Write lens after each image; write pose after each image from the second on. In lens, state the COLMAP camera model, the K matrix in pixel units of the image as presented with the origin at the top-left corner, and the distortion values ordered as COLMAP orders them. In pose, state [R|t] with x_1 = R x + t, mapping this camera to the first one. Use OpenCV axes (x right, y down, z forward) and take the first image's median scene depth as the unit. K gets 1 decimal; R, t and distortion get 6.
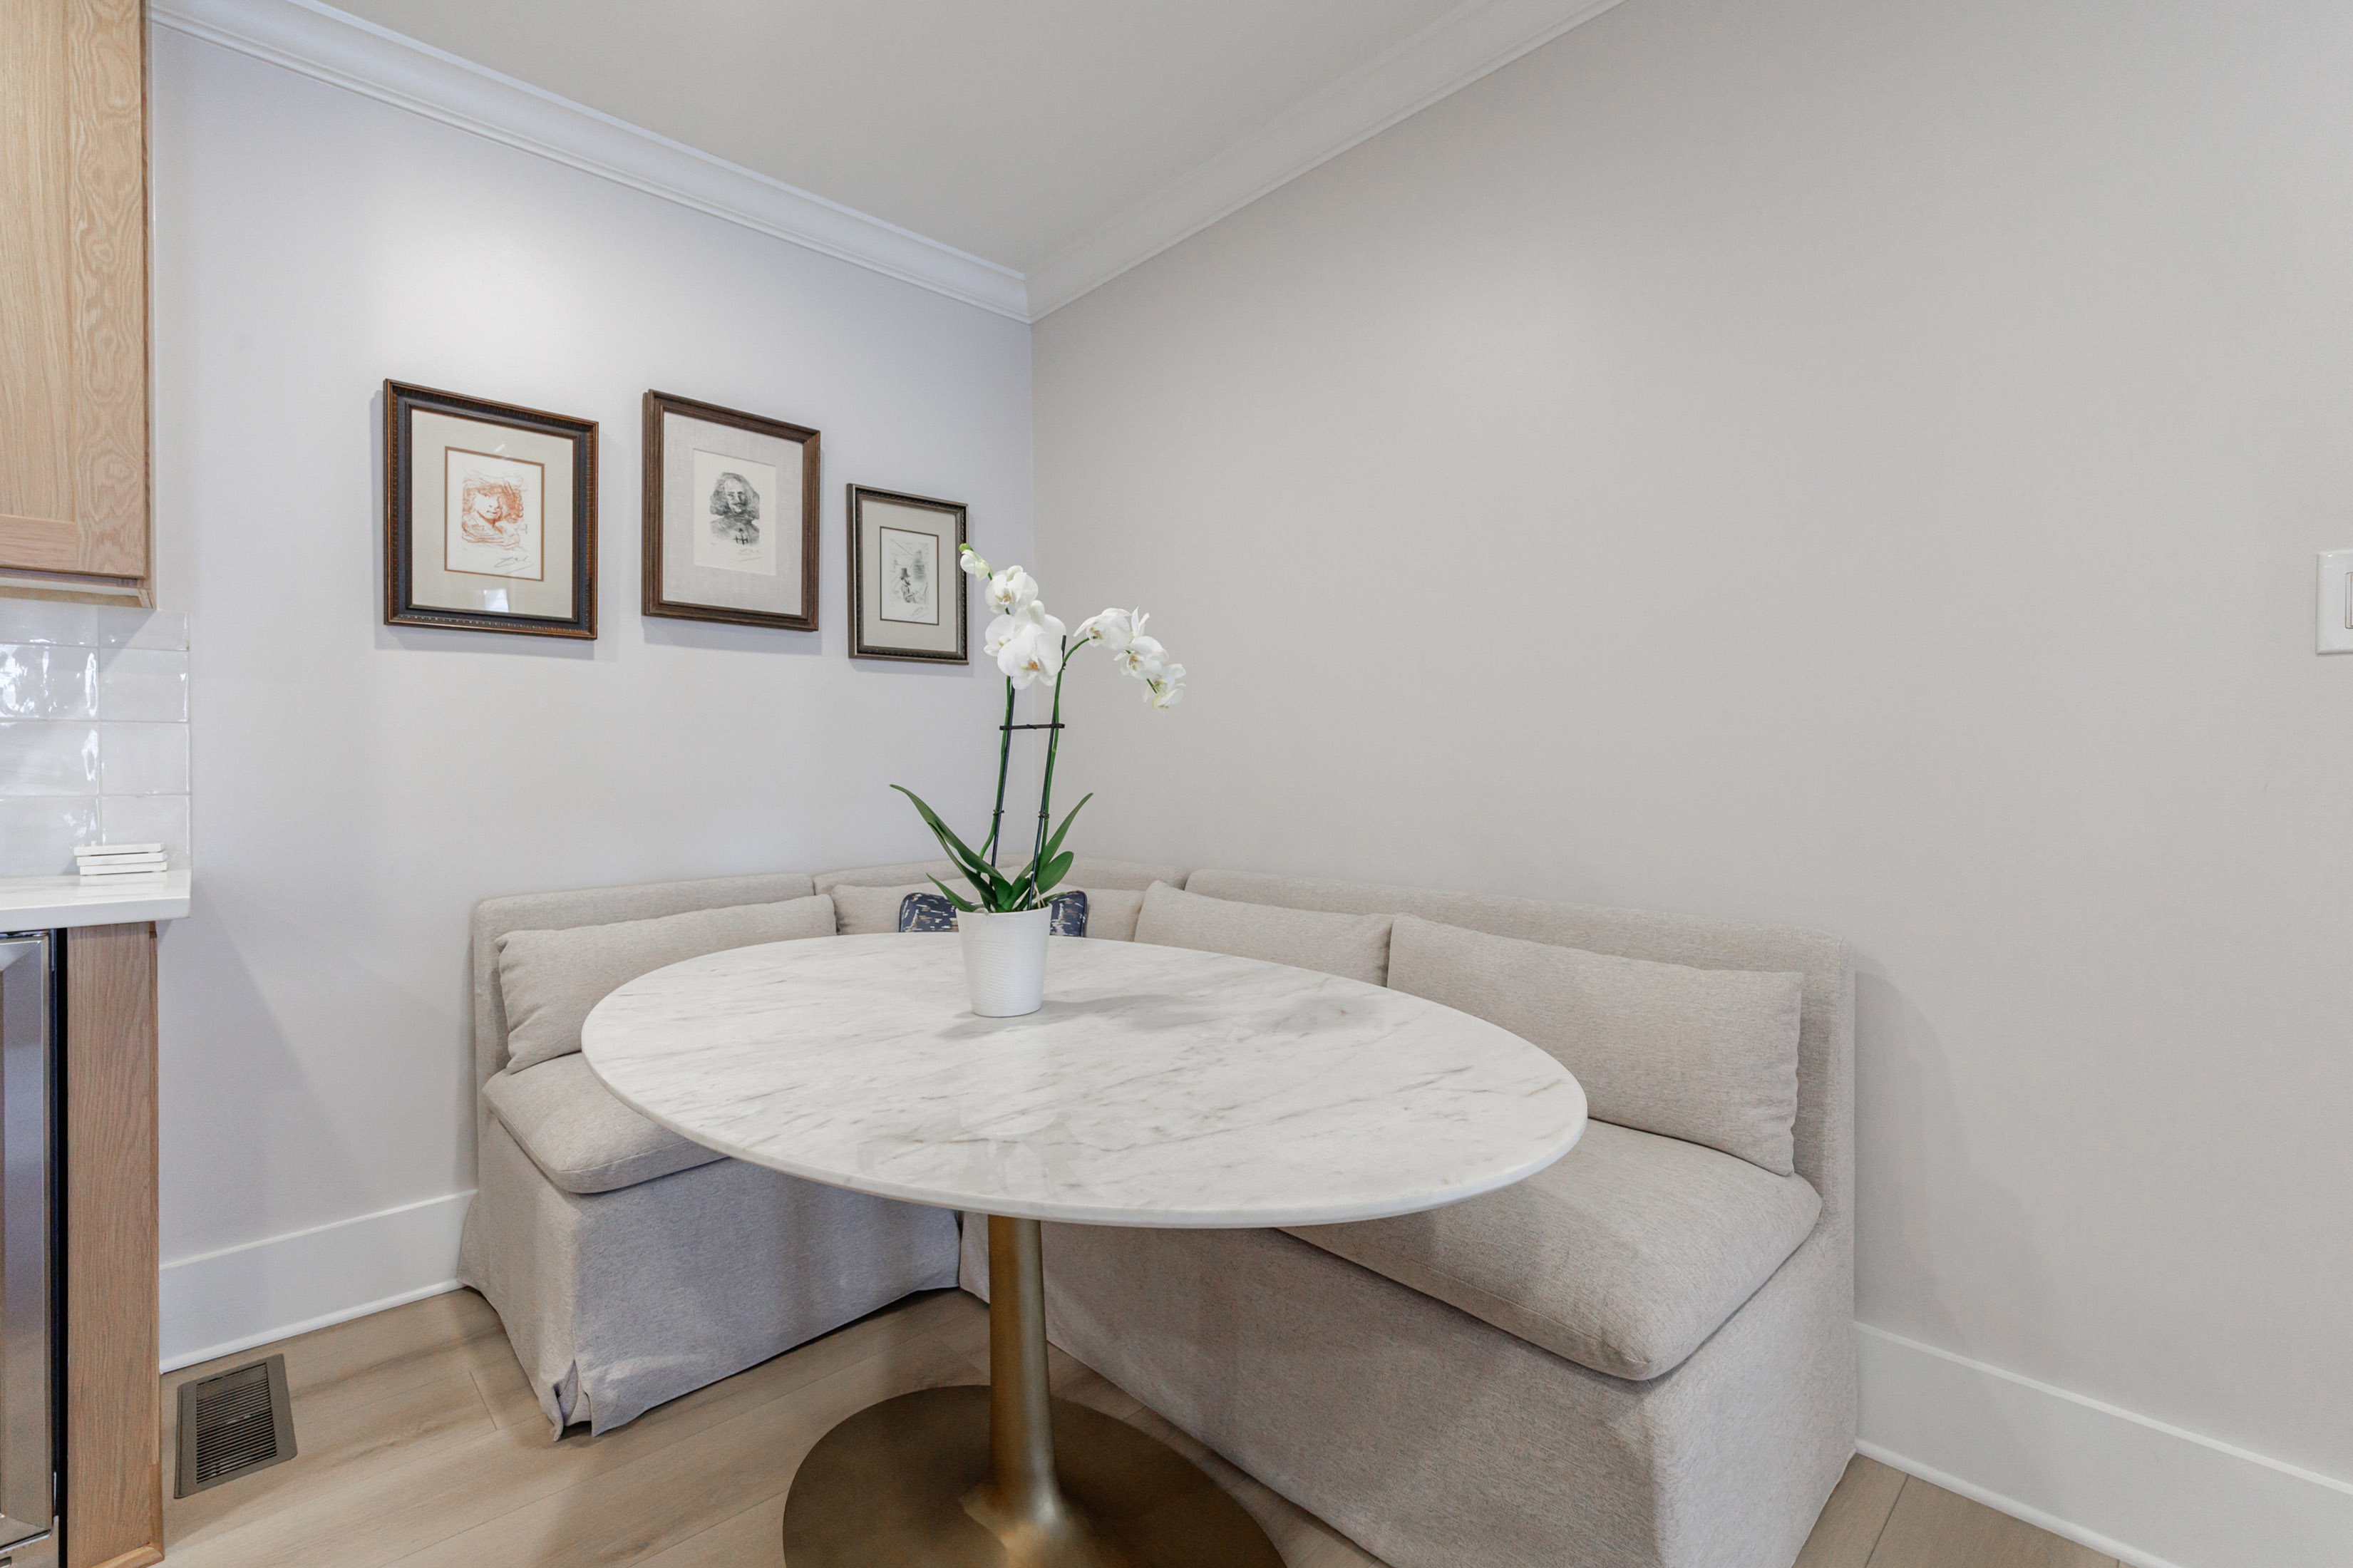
lens RADIAL K [[1064.9, 0, 1135.1], [0, 1064.9, 776.6], [0, 0, 1]] dist [-0.003890, -0.000165]
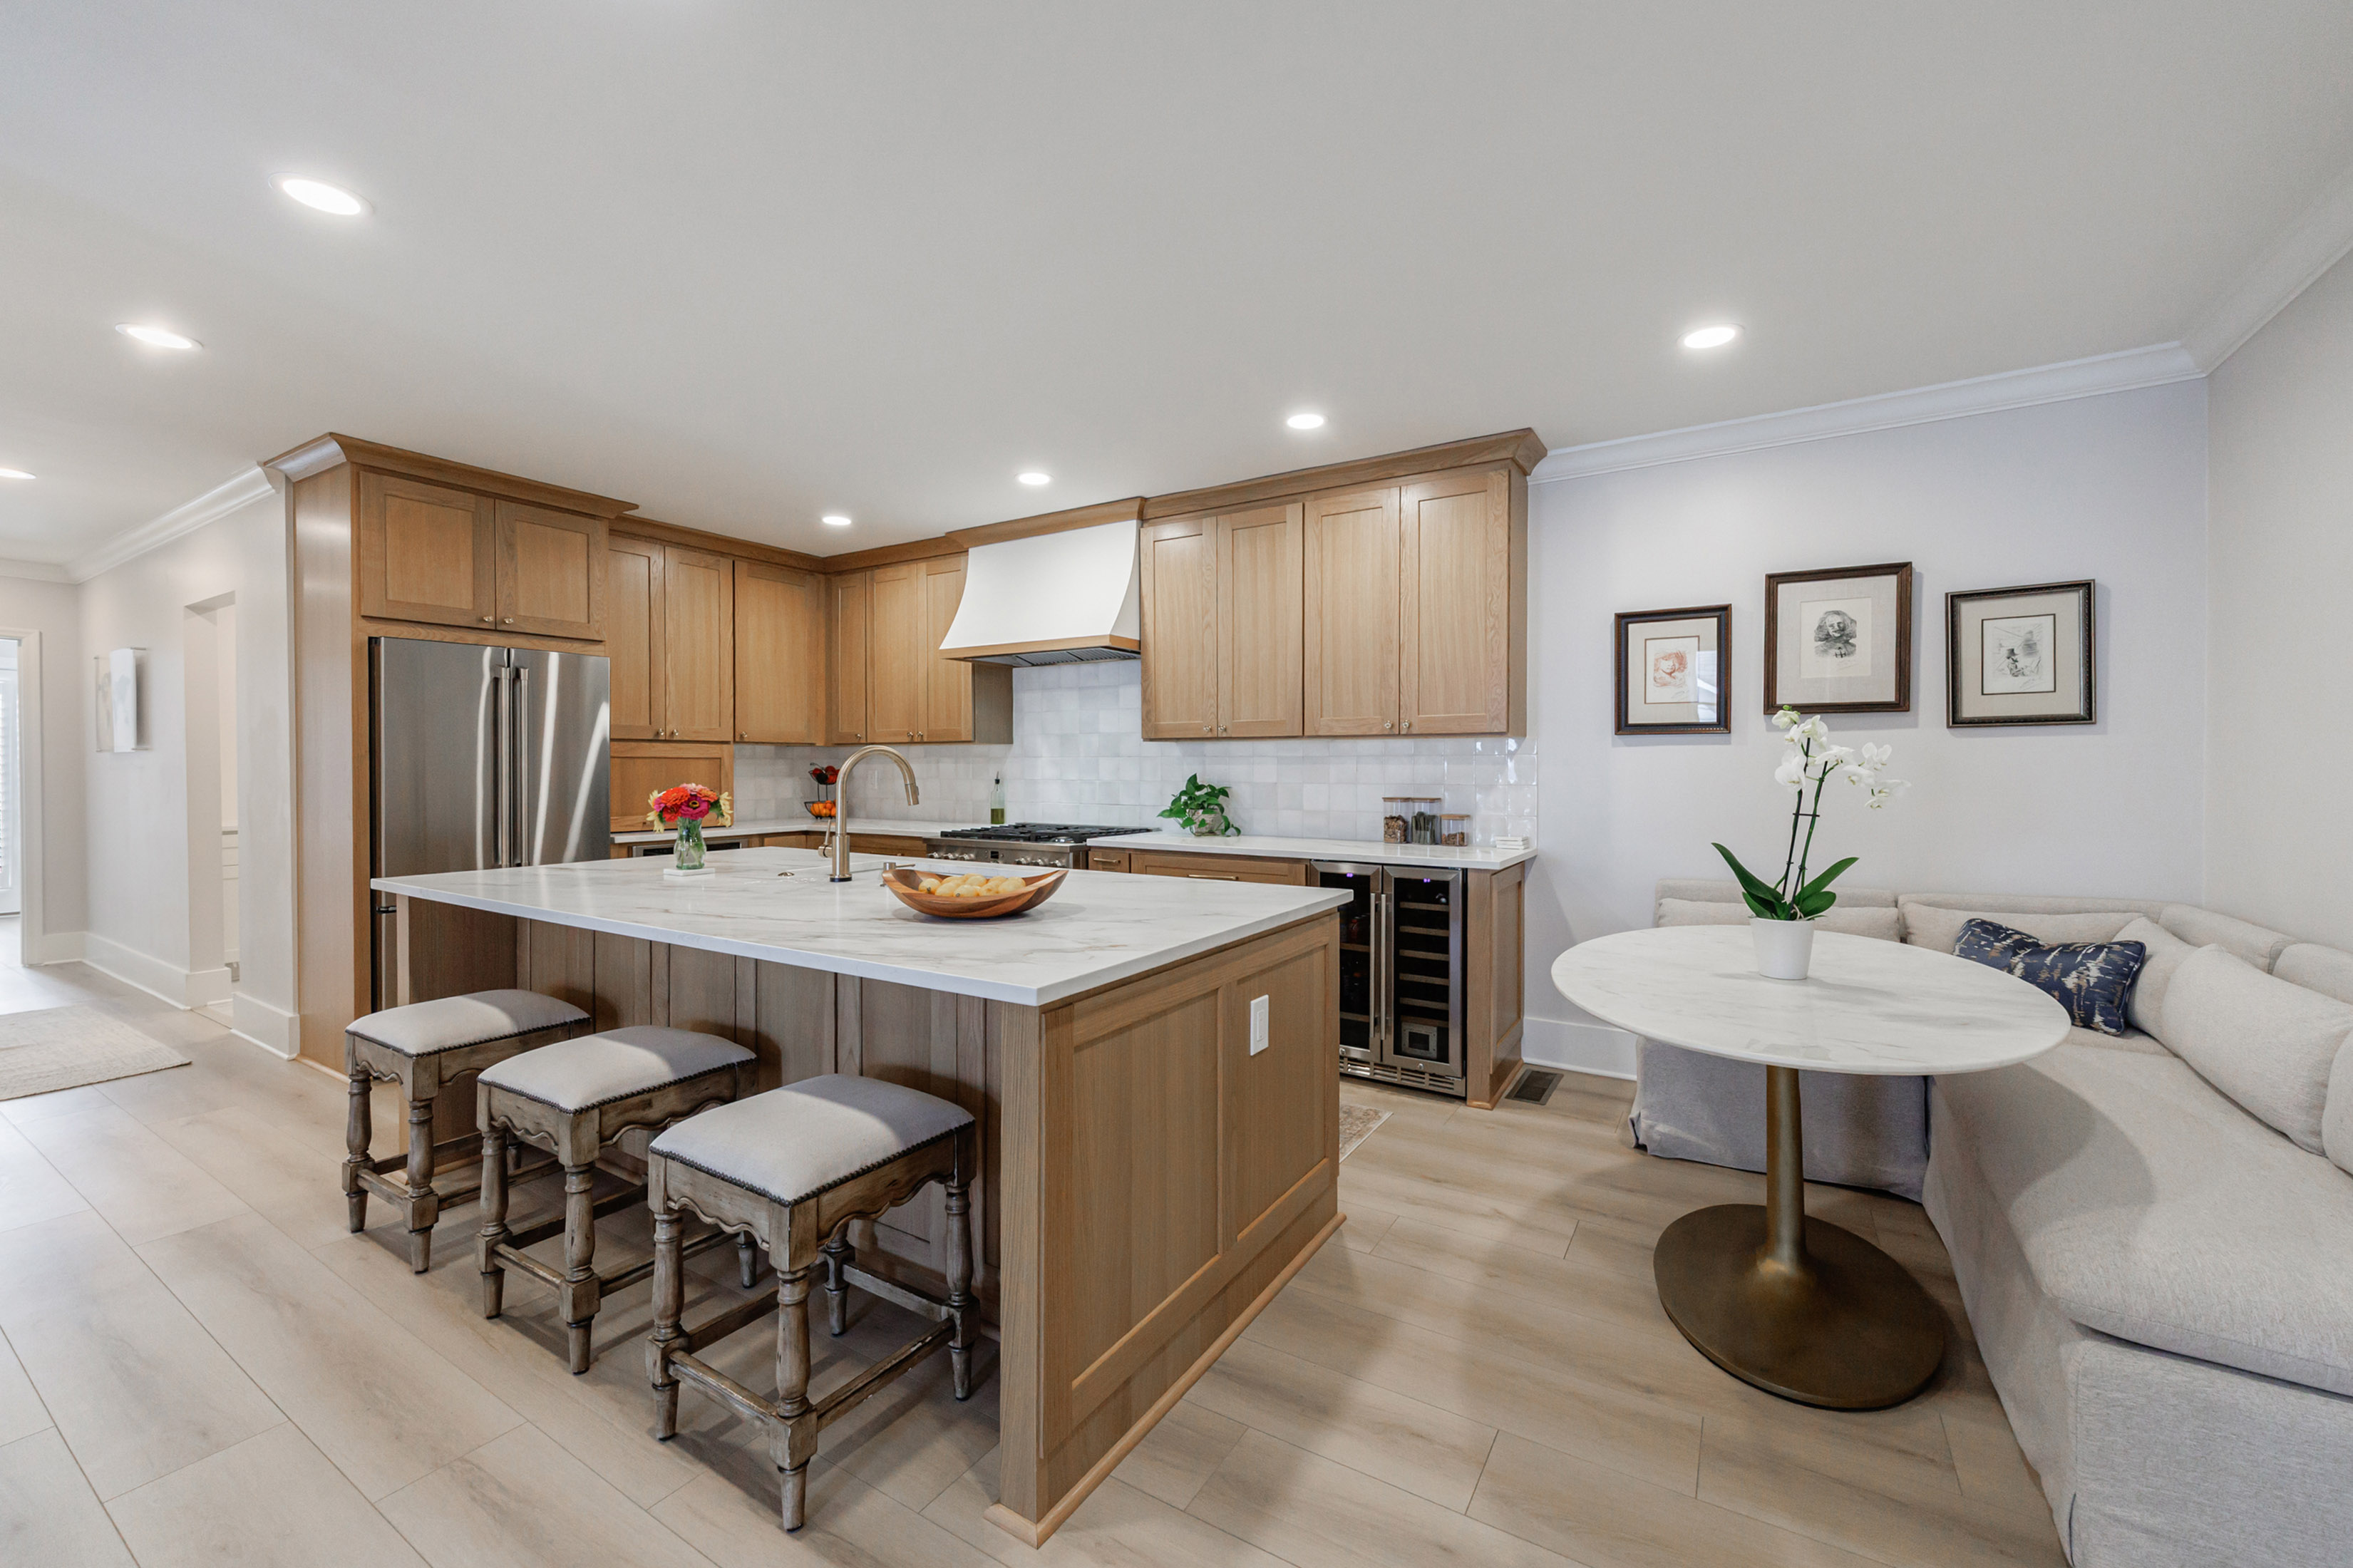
lens RADIAL K [[896.1, 0, 1195.4], [0, 896.1, 772.8], [0, 0, 1]] dist [-0.001128, -0.000241]
pose [[0.284224, 0.011432, -0.958690, 0.807523], [-0.006712, 0.999928, 0.009934, -0.098480], [0.958734, 0.003611, 0.284280, -0.278084]]
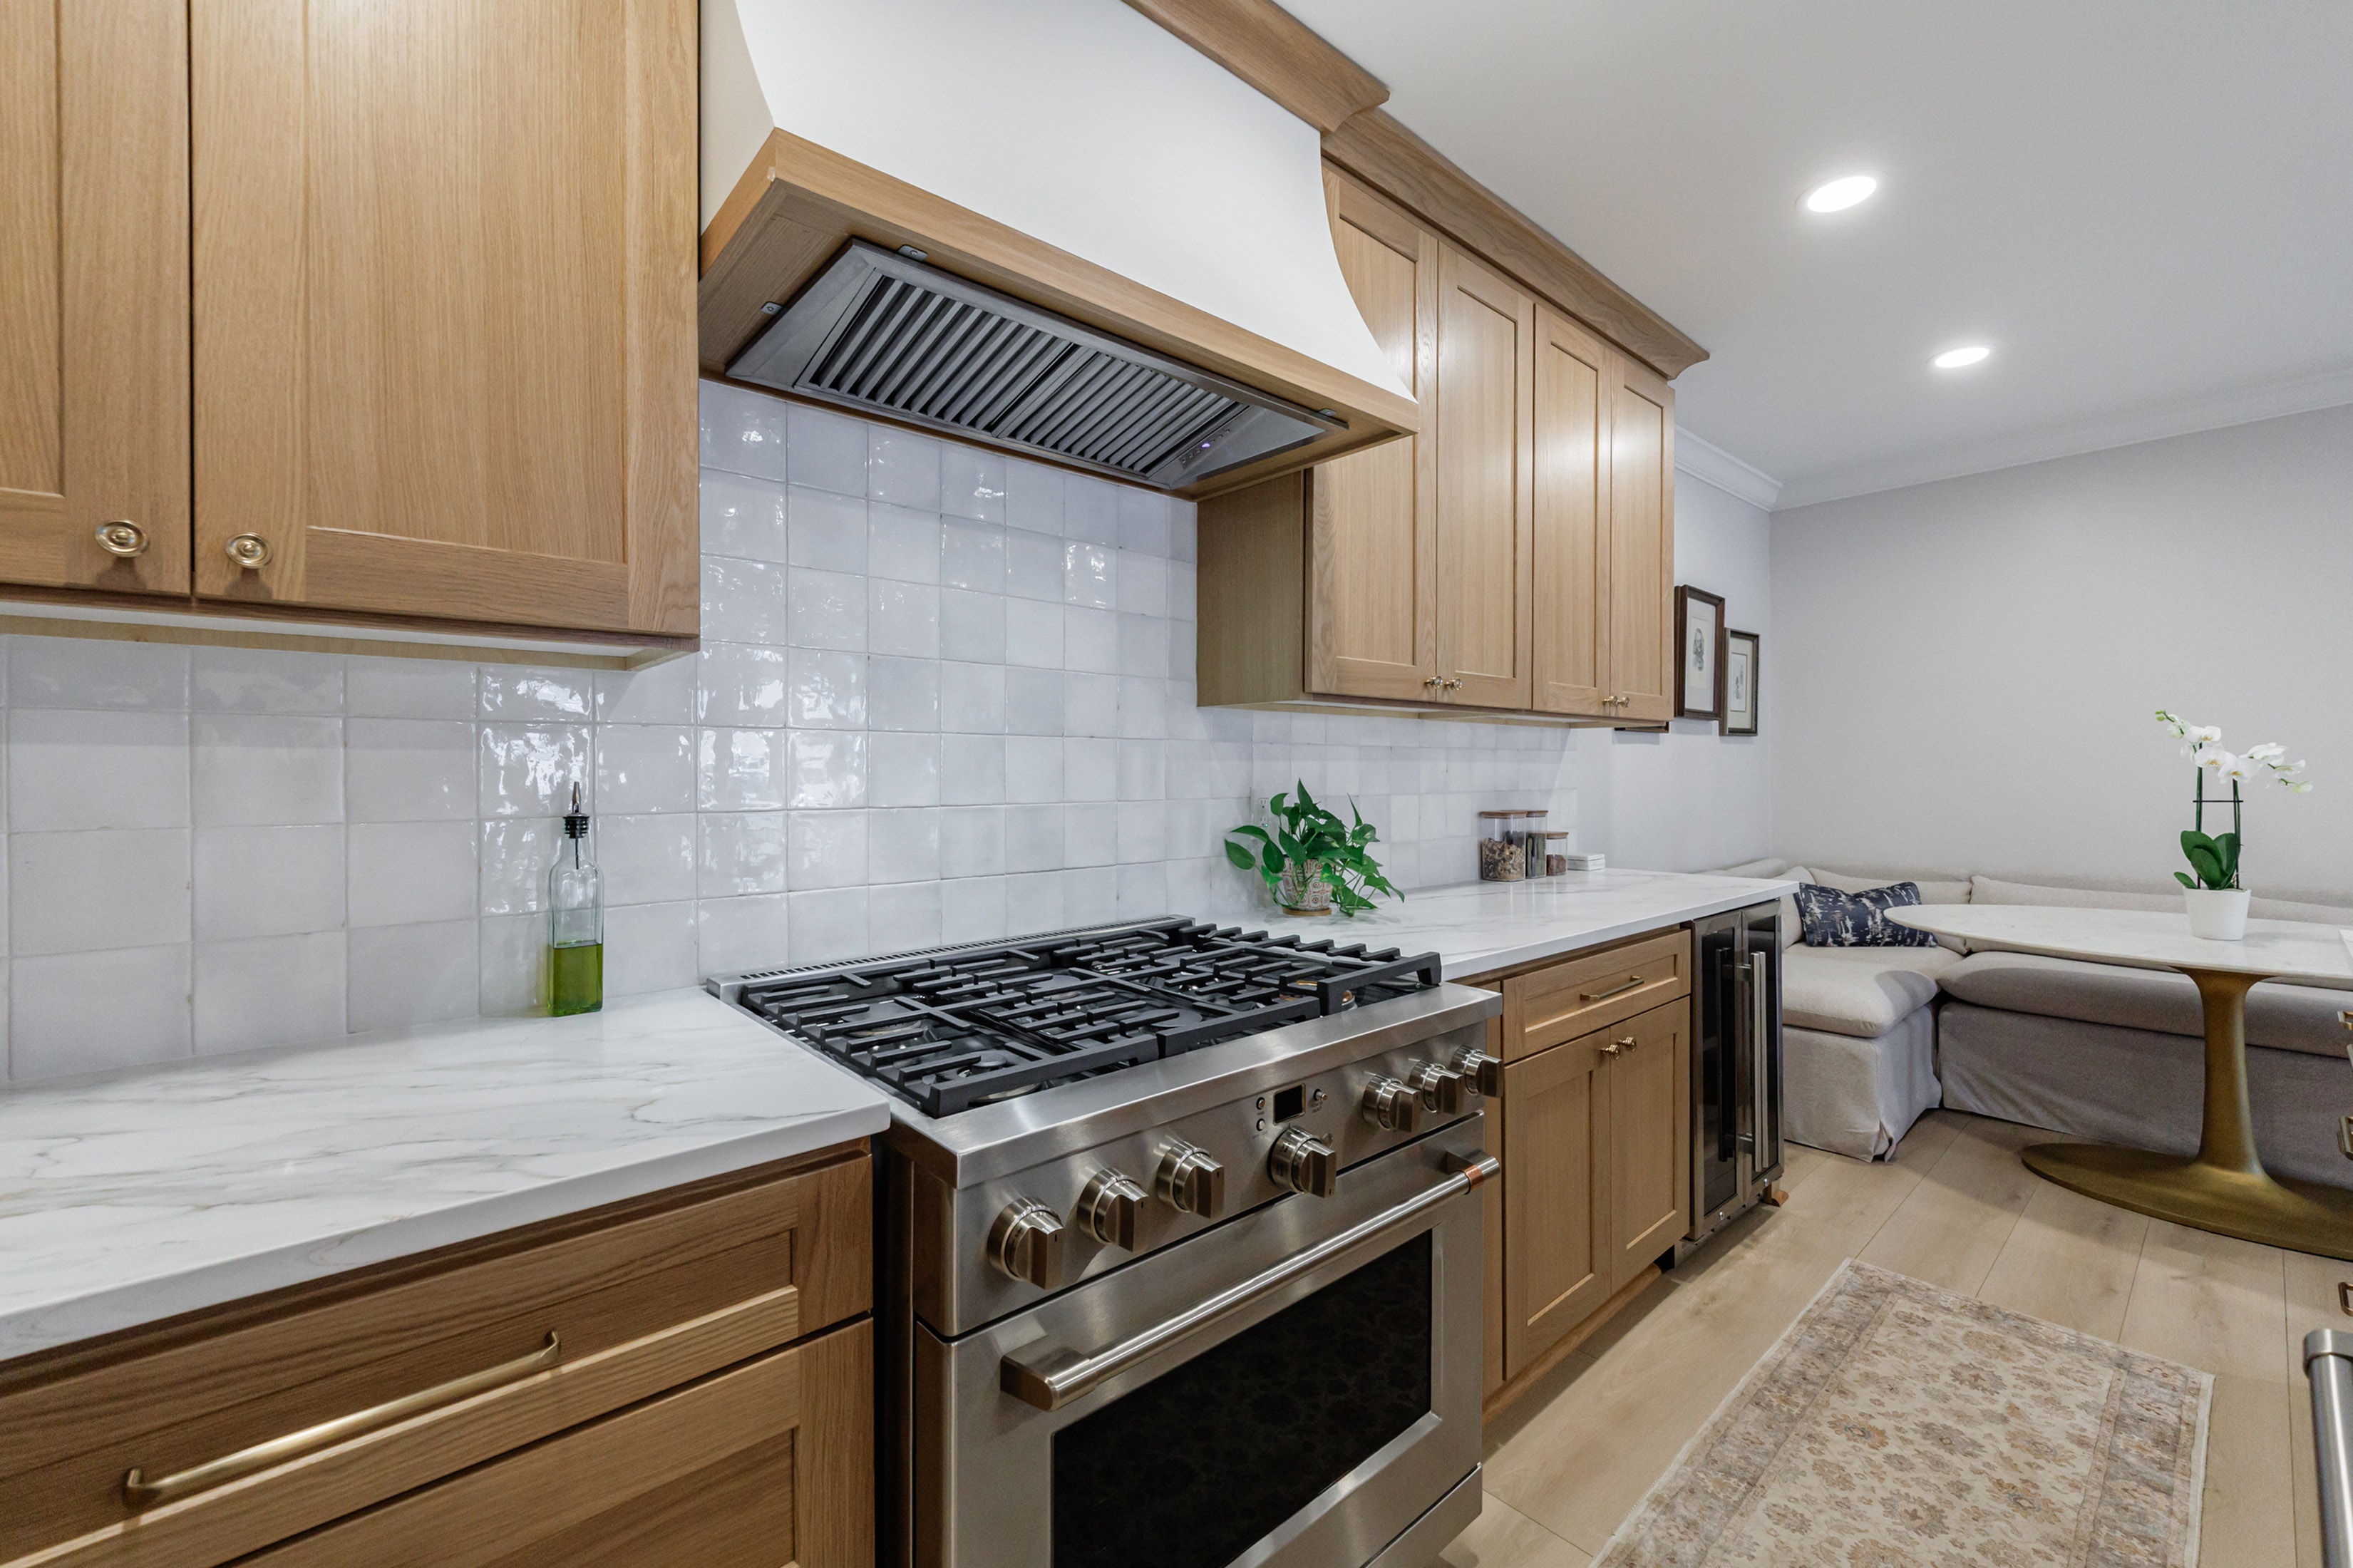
lens RADIAL K [[963.1, 0, 1103.9], [0, 963.1, 778.4], [0, 0, 1]] dist [0.001742, 0.000212]
pose [[0.998838, 0.000954, -0.048177, -1.745741], [-0.000909, 0.999999, 0.000963, -0.073137], [0.048178, -0.000918, 0.998838, -0.779643]]
